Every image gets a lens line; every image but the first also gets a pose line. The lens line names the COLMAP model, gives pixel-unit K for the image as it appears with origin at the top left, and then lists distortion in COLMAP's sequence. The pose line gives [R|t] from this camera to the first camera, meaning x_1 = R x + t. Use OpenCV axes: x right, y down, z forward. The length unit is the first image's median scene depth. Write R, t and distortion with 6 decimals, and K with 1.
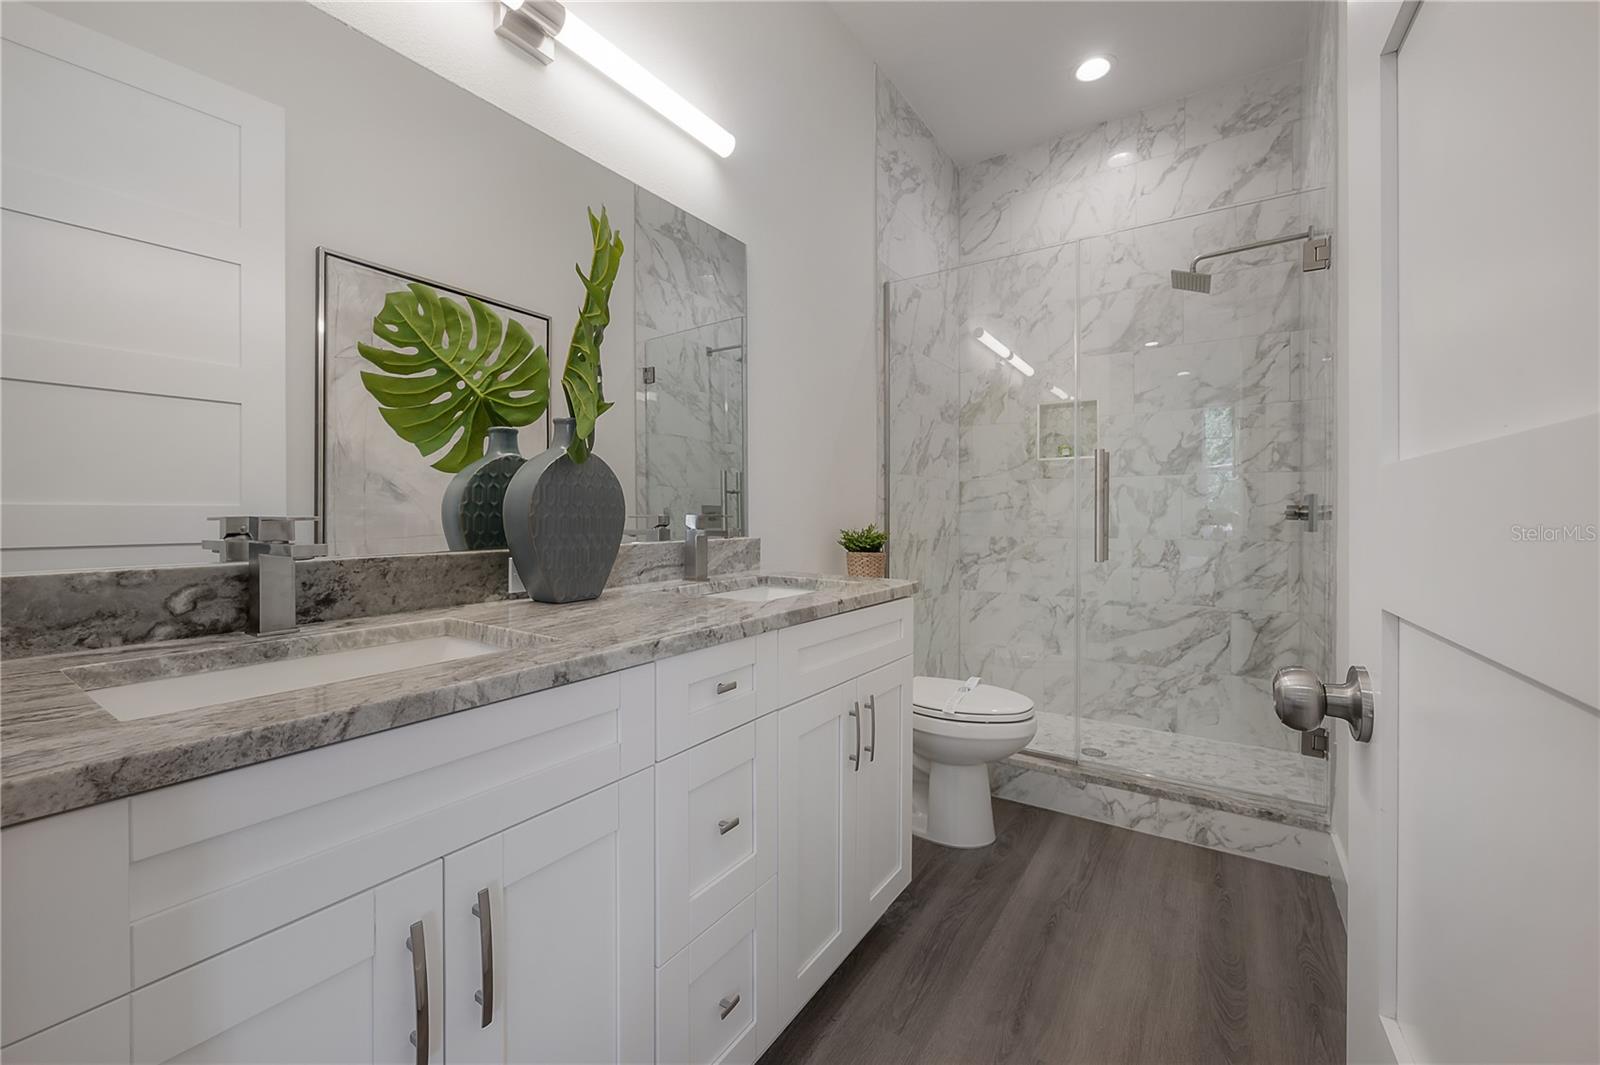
lens RADIAL K [[819.2, 0, 797.5], [0, 819.2, 514.2], [0, 0, 1]] dist [-0.003886, -0.000046]
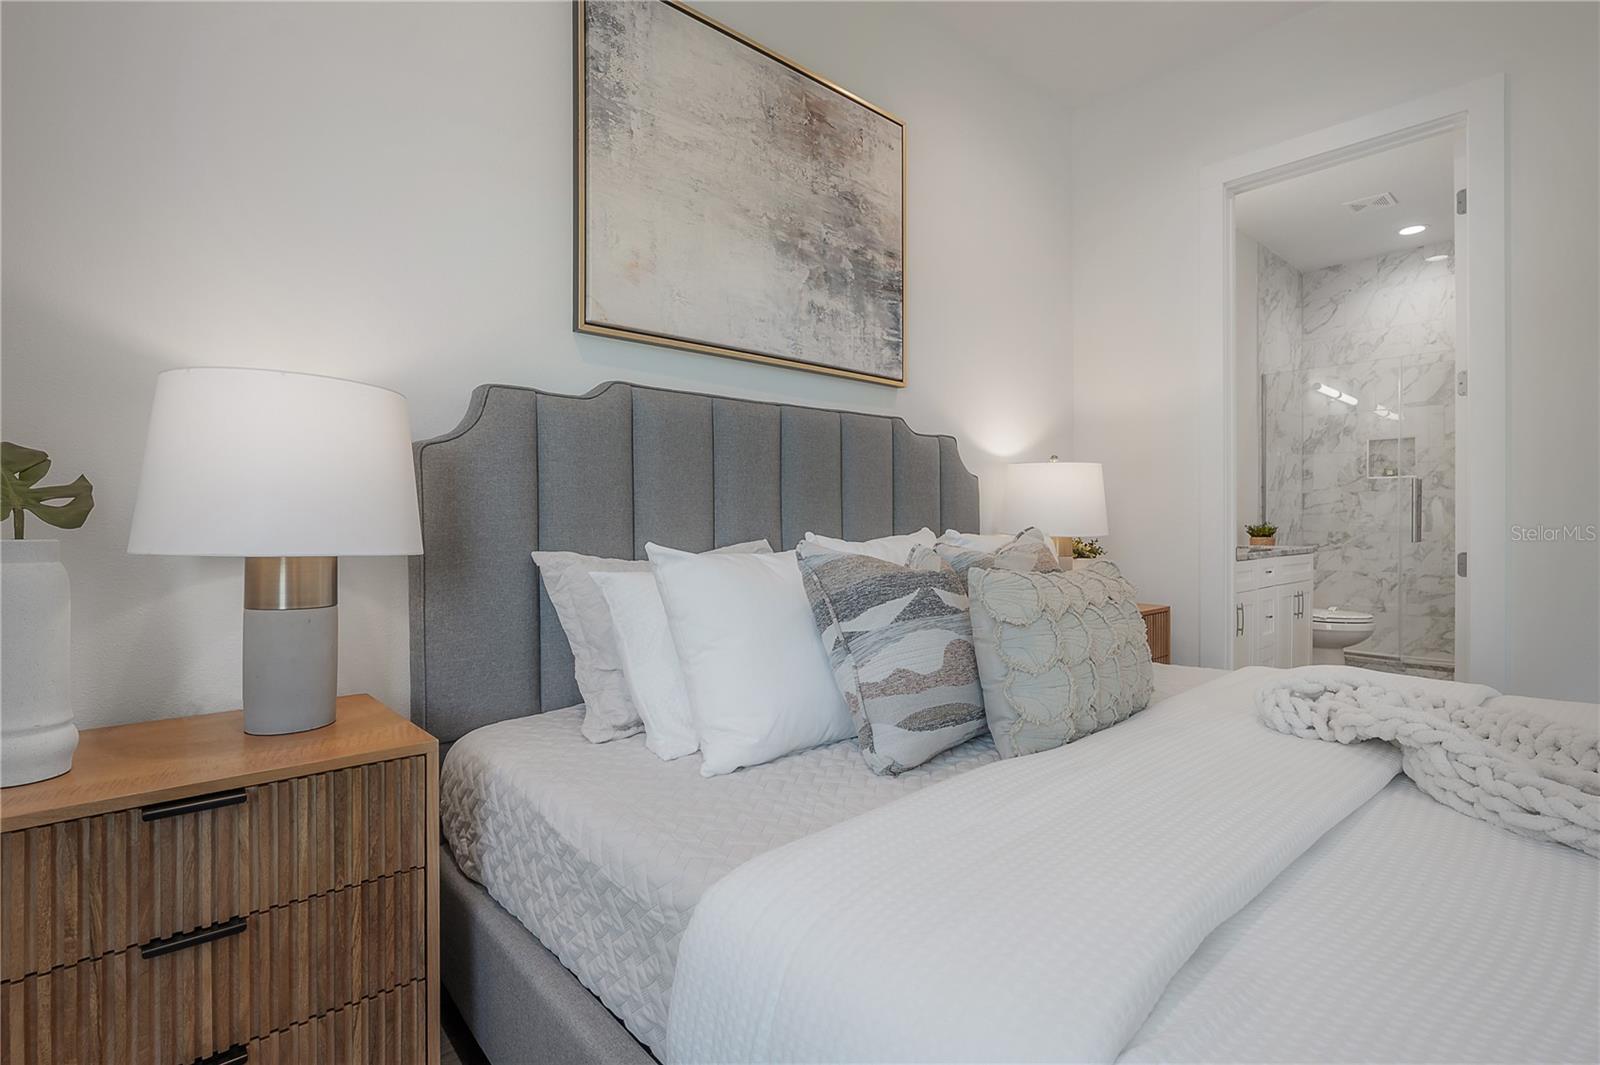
lens RADIAL K [[802.1, 0, 819.1], [0, 802.1, 525.9], [0, 0, 1]] dist [-0.000644, -0.000350]
pose [[0.957178, -0.001624, -0.289496, -0.267884], [0.004243, 0.999956, 0.008418, 0.001998], [0.289470, -0.009286, 0.957142, -0.762023]]
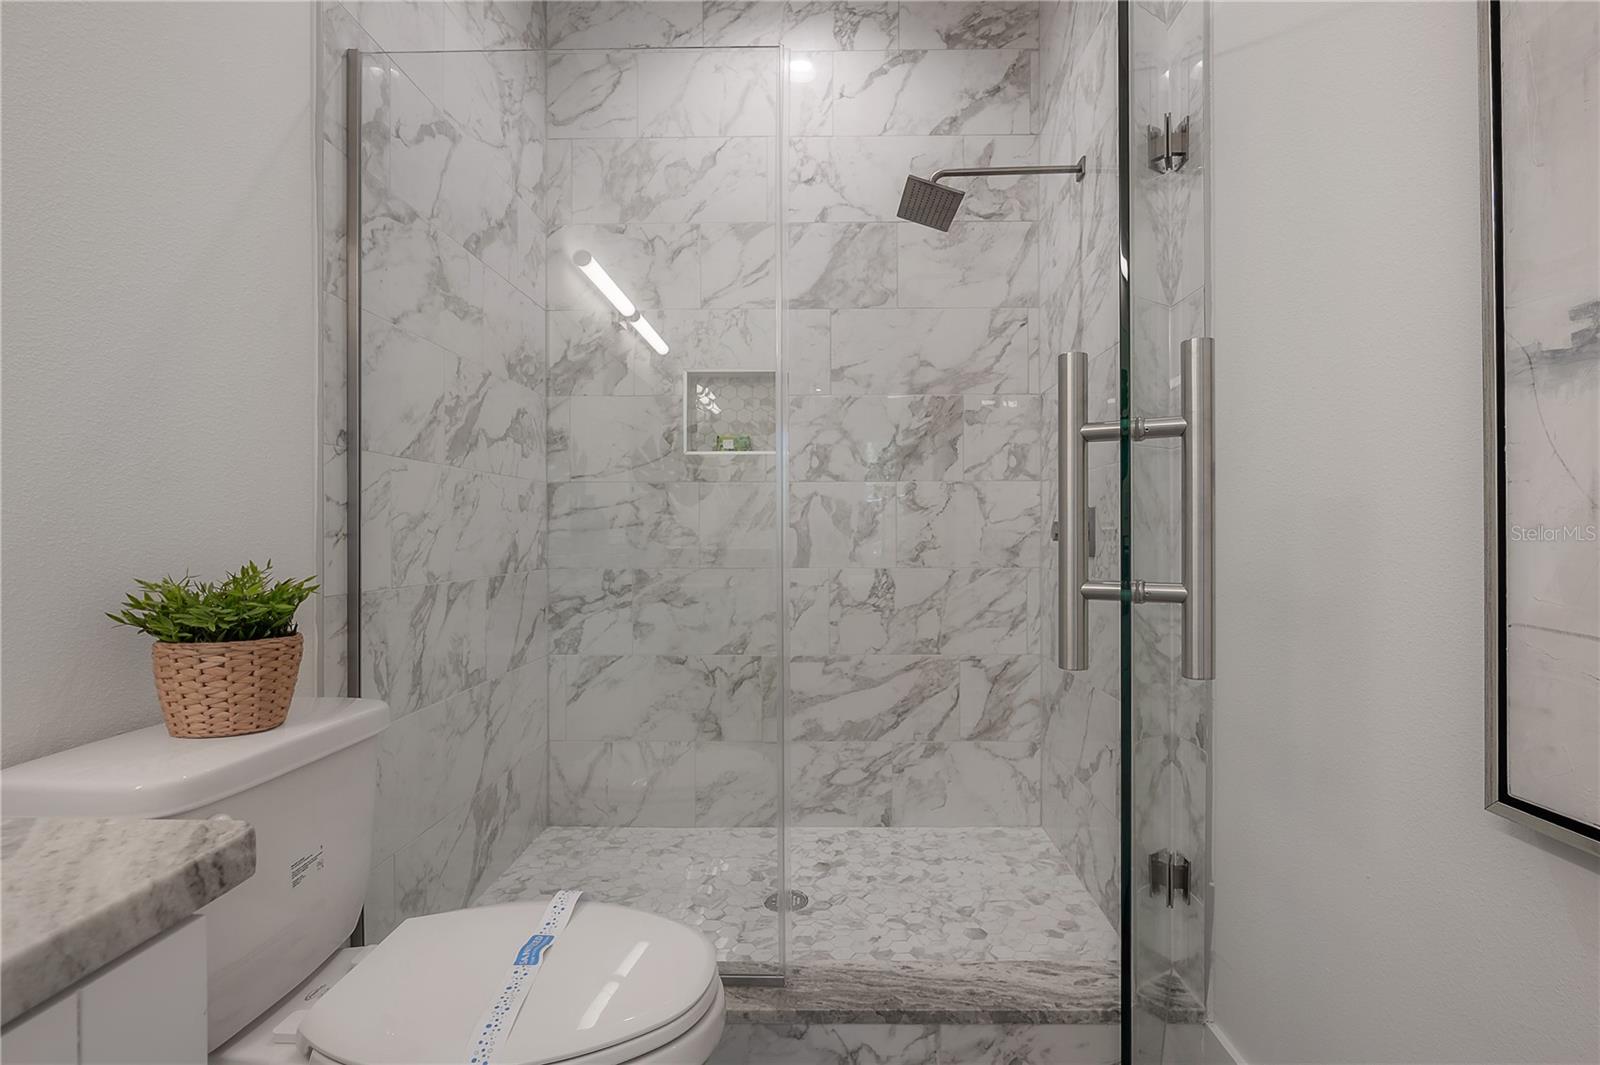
lens RADIAL K [[663.6, 0, 1021.7], [0, 663.6, 533.8], [0, 0, 1]] dist [-0.002497, -0.000162]
pose [[0.702214, -0.003013, 0.711960, 0.119984], [0.003142, 0.999994, 0.001132, -0.000252], [-0.711959, 0.001442, 0.702219, 0.504193]]
